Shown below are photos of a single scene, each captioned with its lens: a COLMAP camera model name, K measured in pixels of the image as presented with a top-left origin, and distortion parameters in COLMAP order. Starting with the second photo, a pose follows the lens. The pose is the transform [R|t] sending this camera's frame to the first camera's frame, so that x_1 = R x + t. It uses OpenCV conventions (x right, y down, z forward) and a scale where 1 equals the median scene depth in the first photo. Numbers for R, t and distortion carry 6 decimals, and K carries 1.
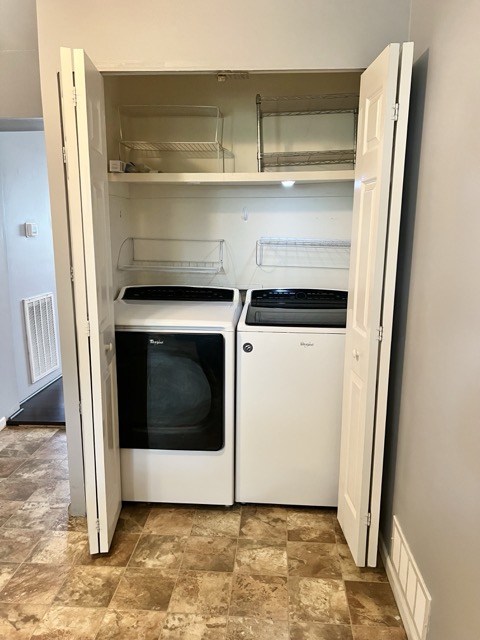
lens RADIAL K [[483.8, 0, 240.0], [0, 483.8, 320.0], [0, 0, 1]] dist [0.025071, -0.007159]
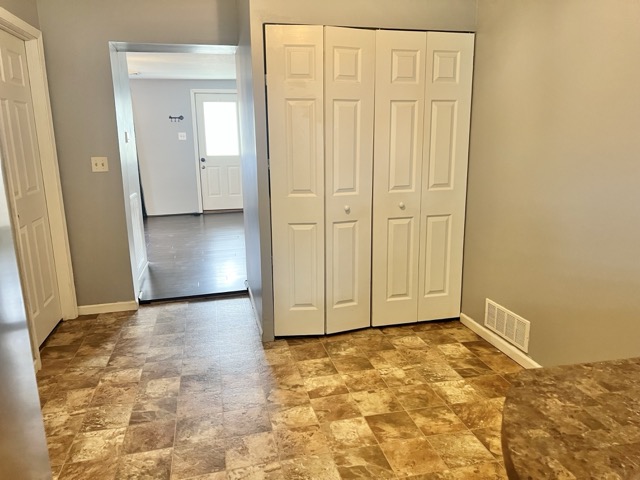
lens RADIAL K [[483.8, 0, 320.0], [0, 483.8, 240.0], [0, 0, 1]] dist [0.025071, -0.007159]
pose [[0.950914, -0.076683, 0.299802, -0.226232], [0.068012, 0.996911, 0.039267, 0.029264], [-0.301888, -0.016950, 0.953193, -0.134438]]
